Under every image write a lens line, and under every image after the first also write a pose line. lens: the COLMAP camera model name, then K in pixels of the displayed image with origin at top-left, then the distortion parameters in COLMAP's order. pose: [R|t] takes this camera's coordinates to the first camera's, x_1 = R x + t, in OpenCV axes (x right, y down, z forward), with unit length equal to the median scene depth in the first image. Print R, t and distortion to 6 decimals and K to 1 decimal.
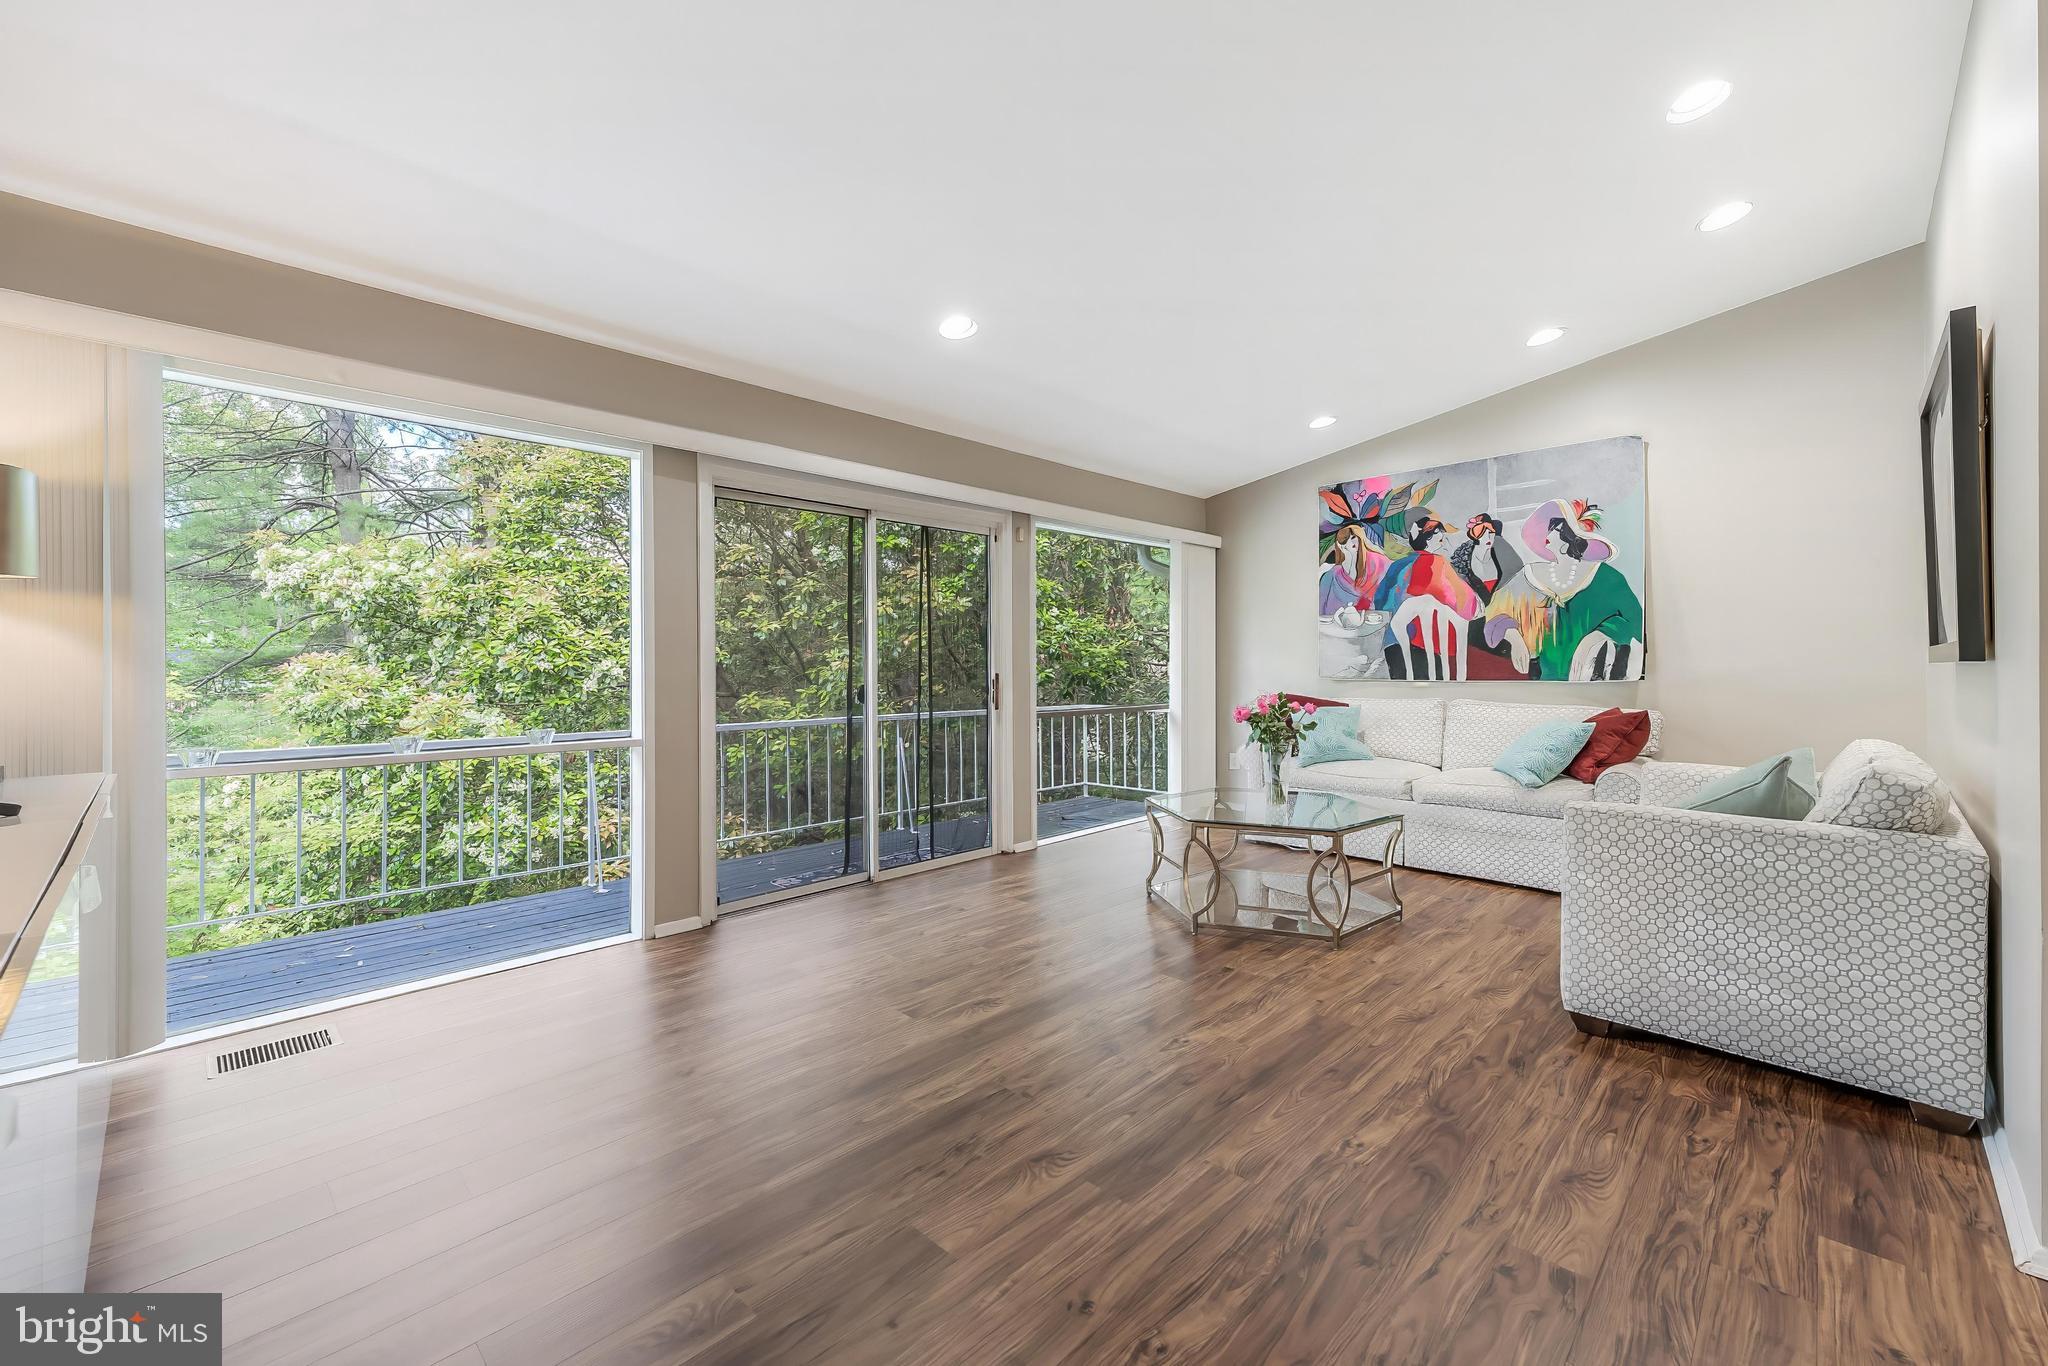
lens RADIAL K [[827.5, 0, 1024.1], [0, 827.5, 675.0], [0, 0, 1]] dist [0.008956, -0.000193]
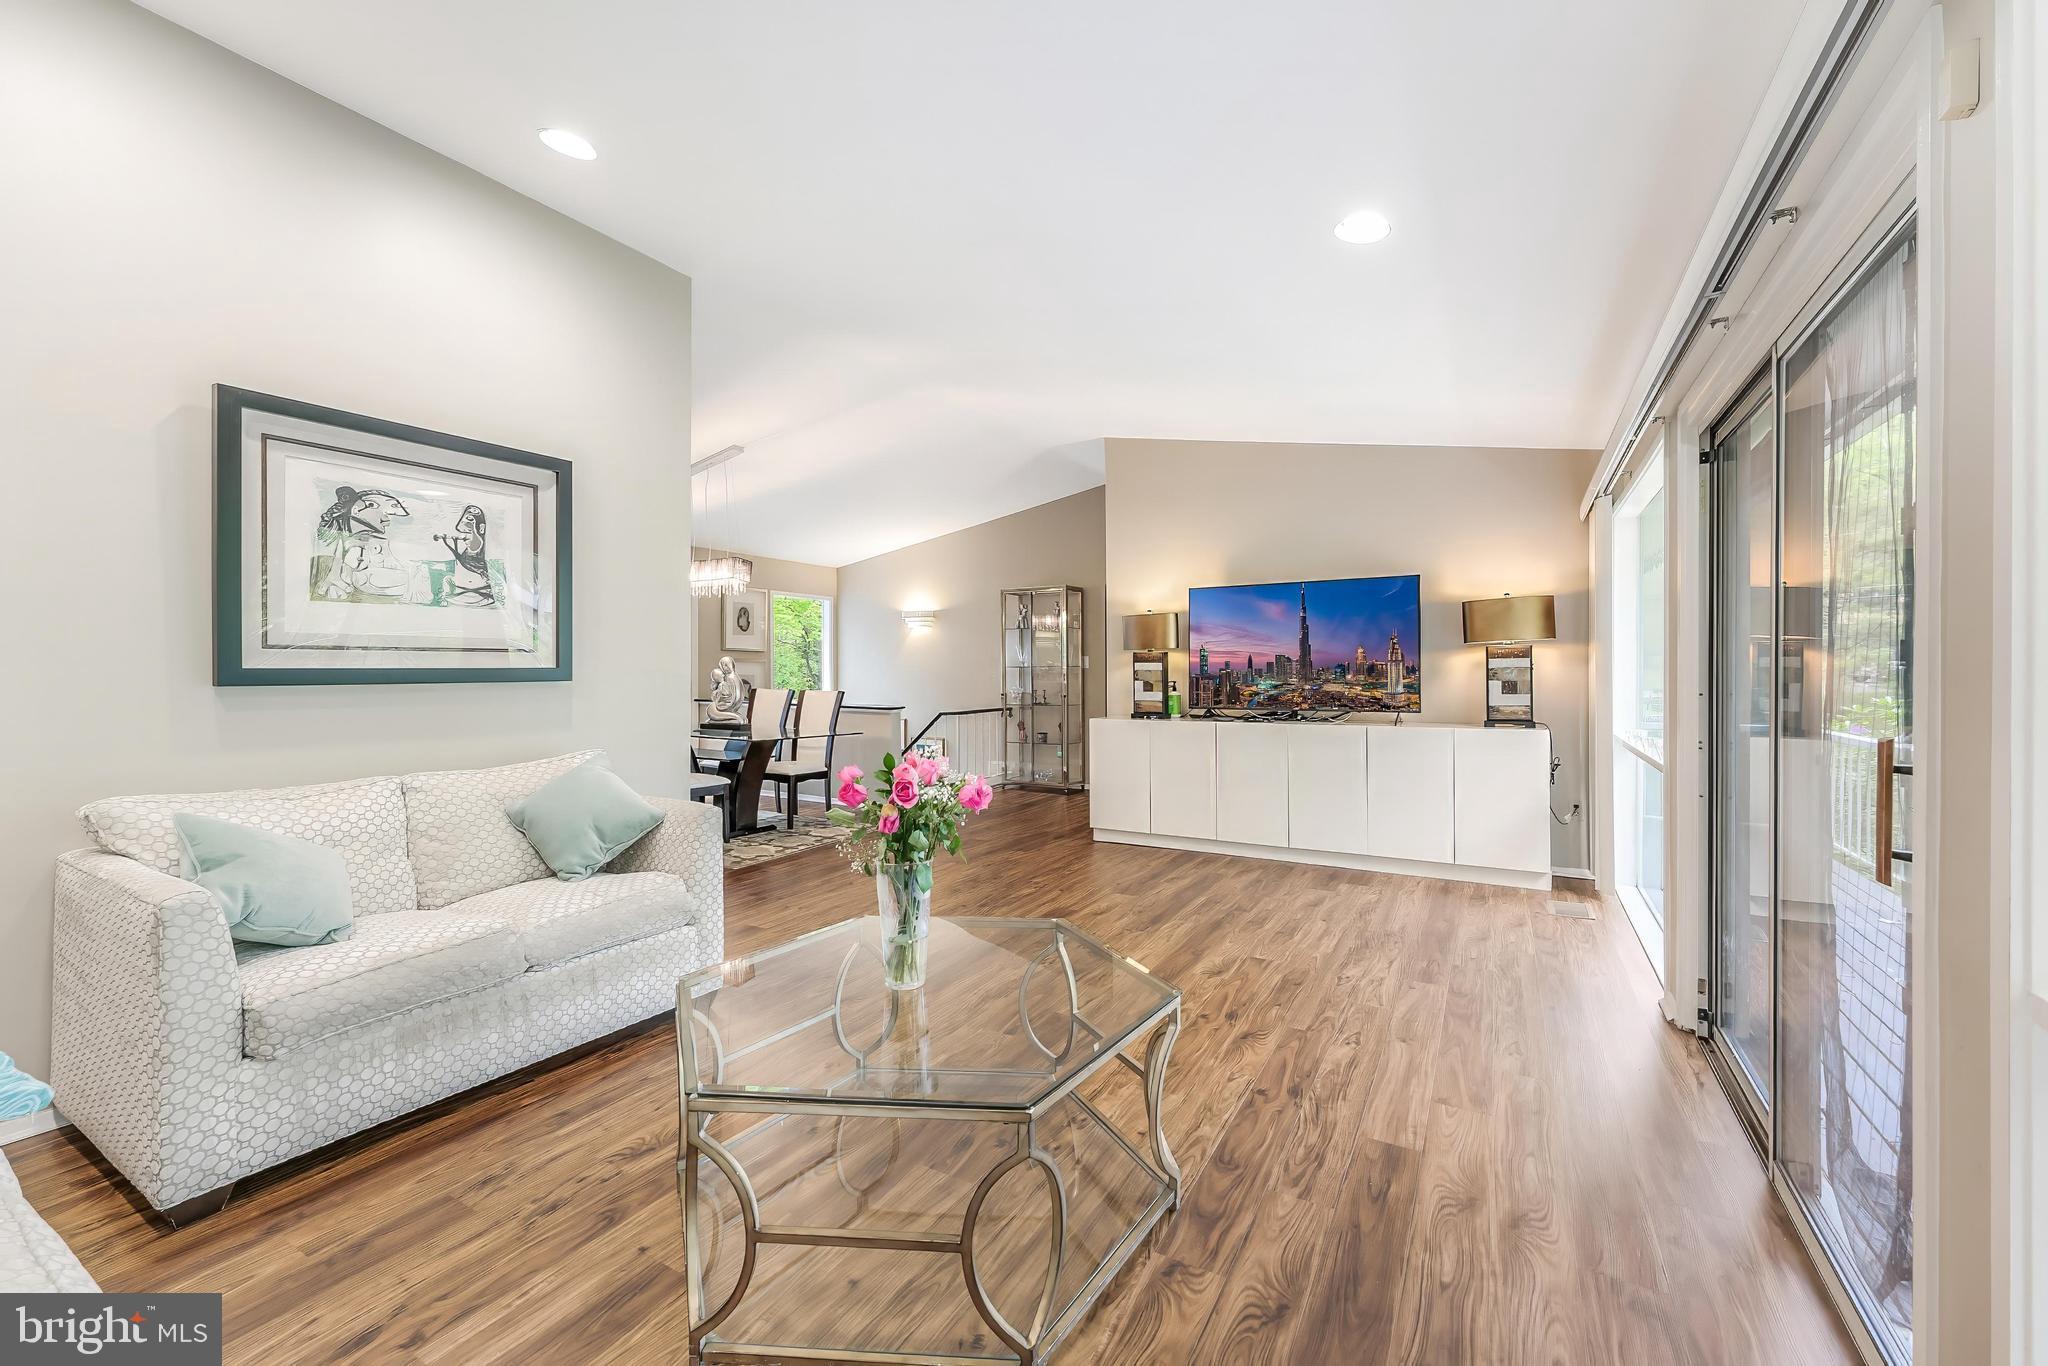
lens RADIAL K [[827.5, 0, 1024.1], [0, 827.5, 675.0], [0, 0, 1]] dist [0.008956, -0.000193]
pose [[-0.971794, 0.003518, -0.235804, 0.270566], [-0.001639, 0.999764, 0.021668, -0.026234], [0.235825, 0.021444, -0.971559, 1.144527]]
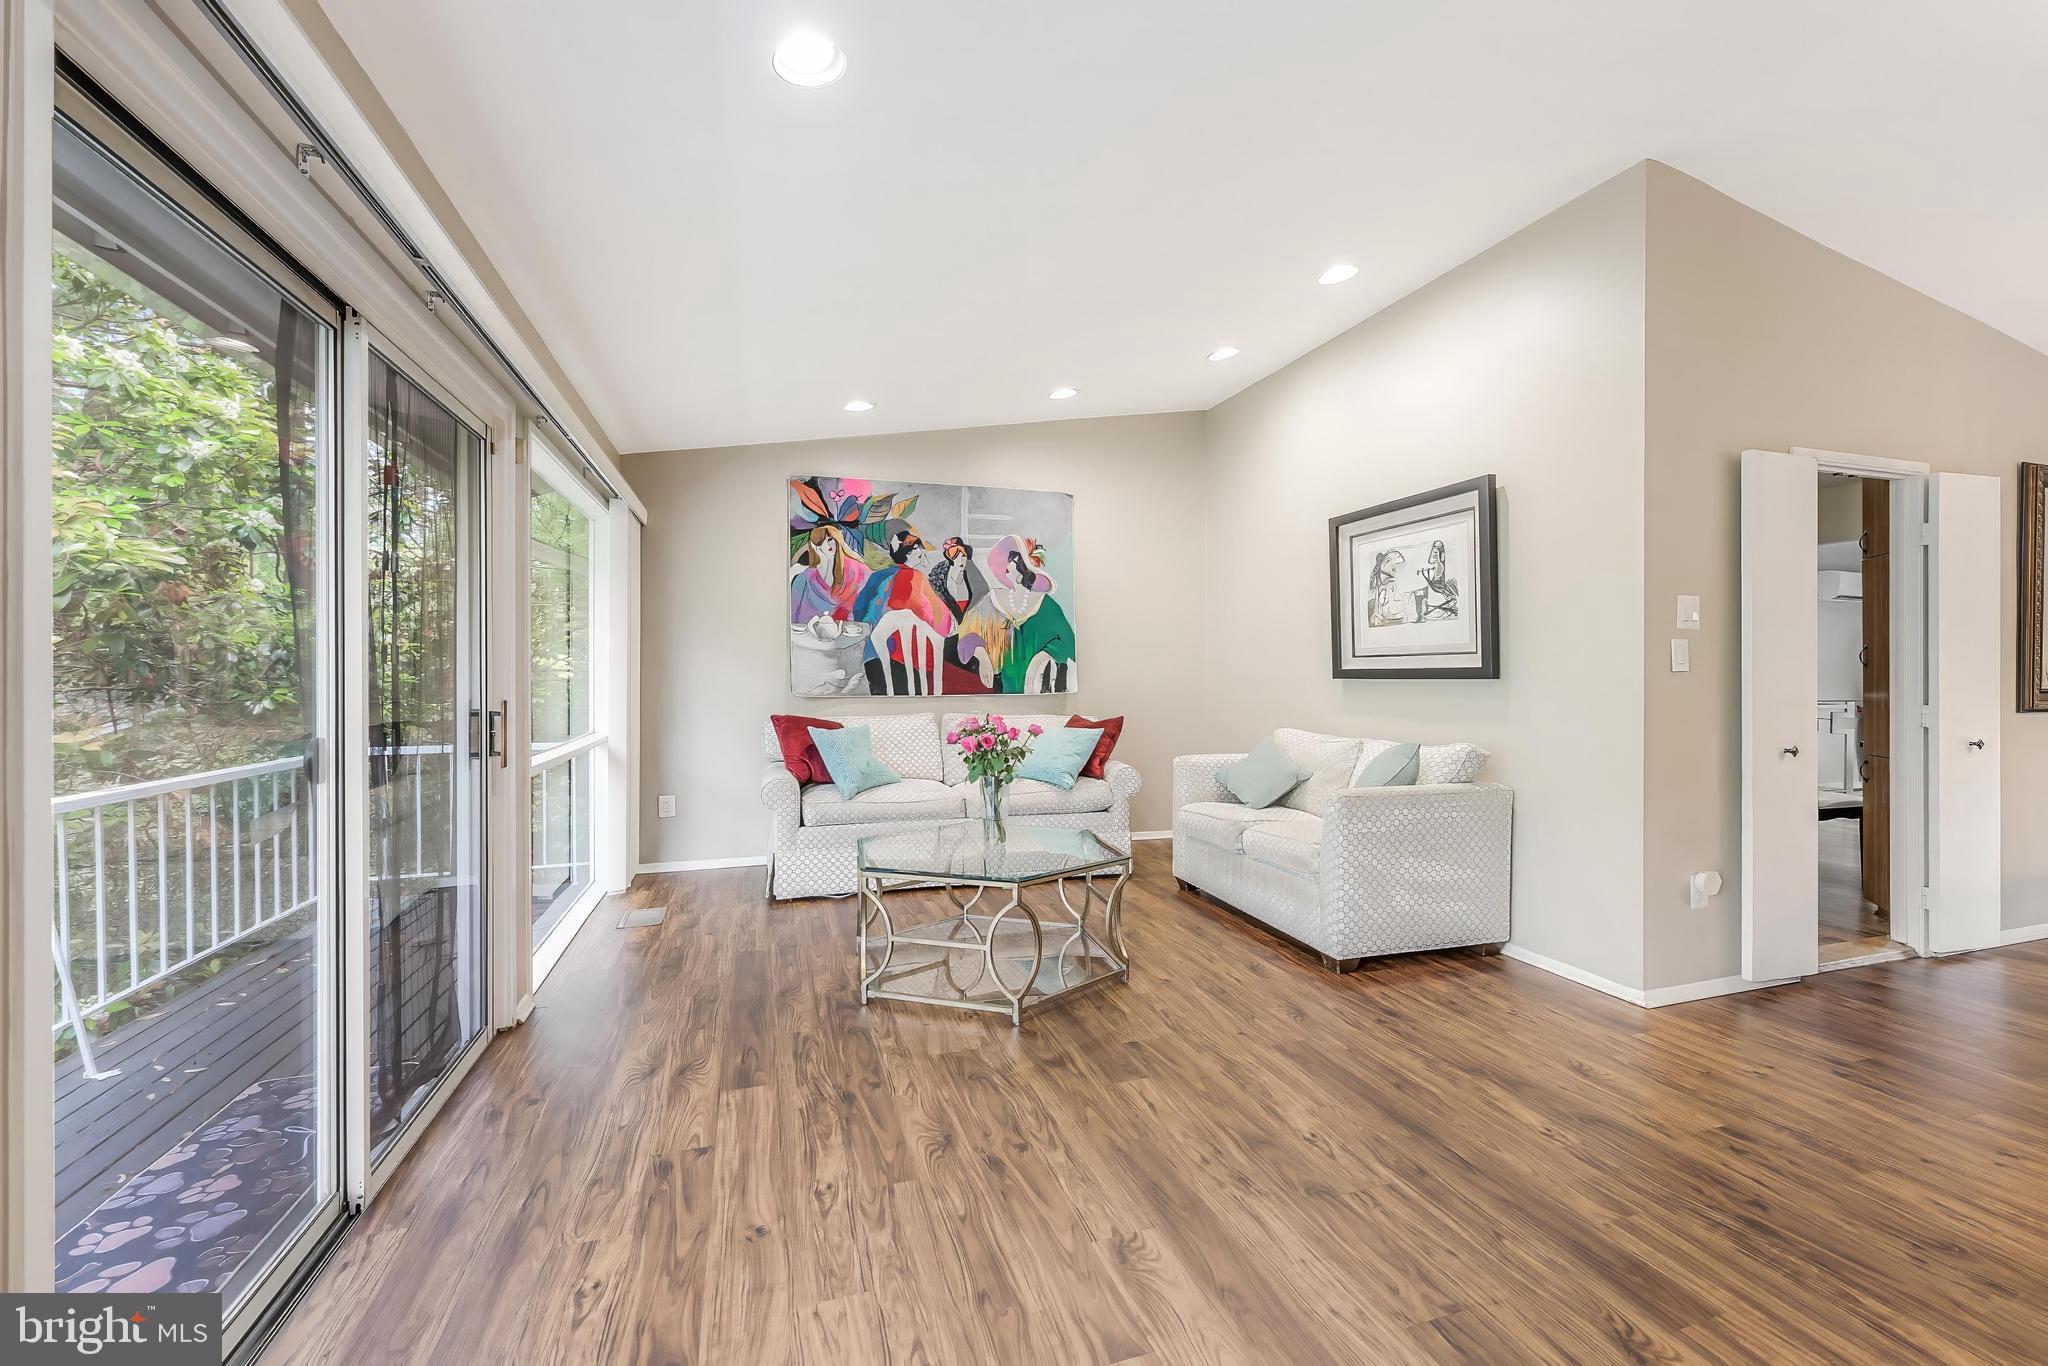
lens RADIAL K [[825.2, 0, 1042.4], [0, 825.2, 677.7], [0, 0, 1]] dist [0.001114, 0.000109]
pose [[0.459663, -0.001579, 0.888092, -0.336531], [0.011746, 0.999922, -0.004302, -0.009394], [-0.888016, 0.012409, 0.459646, 0.429943]]
